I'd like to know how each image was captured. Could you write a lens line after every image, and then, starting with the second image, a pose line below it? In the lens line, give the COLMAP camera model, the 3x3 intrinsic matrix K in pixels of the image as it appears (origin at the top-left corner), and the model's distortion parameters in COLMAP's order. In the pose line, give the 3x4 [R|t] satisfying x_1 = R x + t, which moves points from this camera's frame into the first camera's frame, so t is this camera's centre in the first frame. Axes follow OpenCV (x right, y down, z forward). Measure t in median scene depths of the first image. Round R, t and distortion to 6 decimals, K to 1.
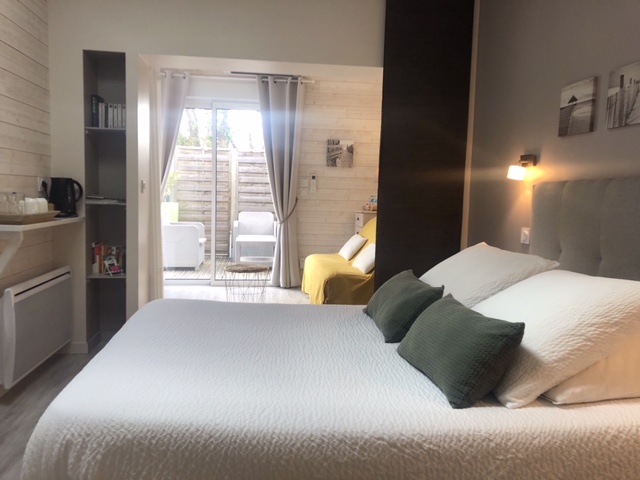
lens RADIAL K [[524.6, 0, 320.0], [0, 524.6, 240.0], [0, 0, 1]] dist [0.021610, -0.013887]
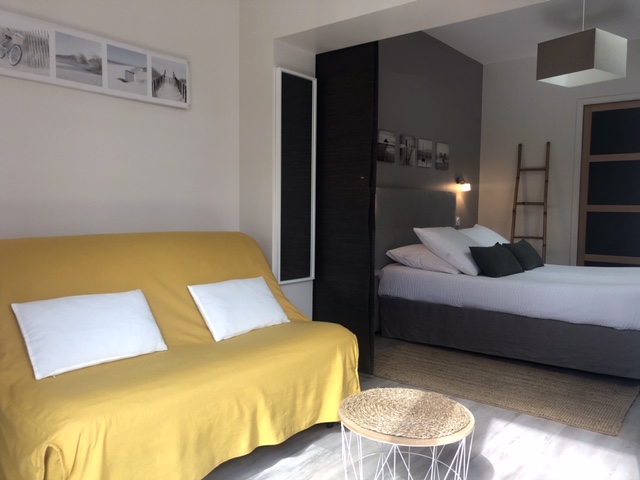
lens RADIAL K [[524.6, 0, 320.0], [0, 524.6, 240.0], [0, 0, 1]] dist [0.021610, -0.013887]
pose [[-0.683699, -0.080821, 0.725275, -0.573027], [0.033034, 0.989402, 0.141394, -0.175201], [-0.729016, 0.120630, -0.673783, 2.100115]]
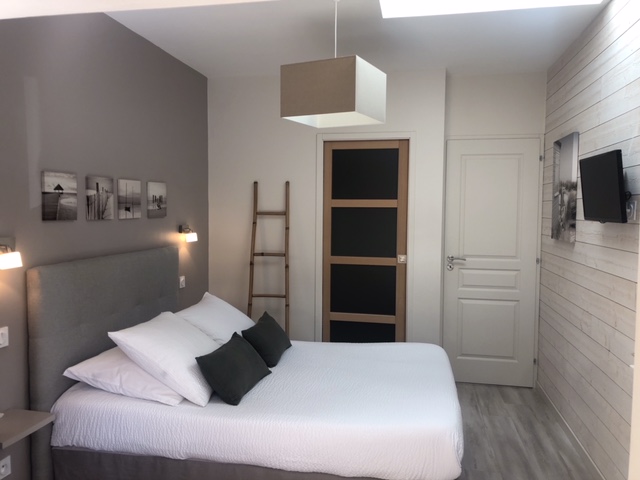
lens RADIAL K [[524.6, 0, 320.0], [0, 524.6, 240.0], [0, 0, 1]] dist [0.021610, -0.013887]
pose [[-0.948923, -0.050752, 0.311399, -0.326242], [-0.004083, 0.988870, 0.148724, -0.288748], [-0.315481, 0.139856, -0.938569, 1.657566]]
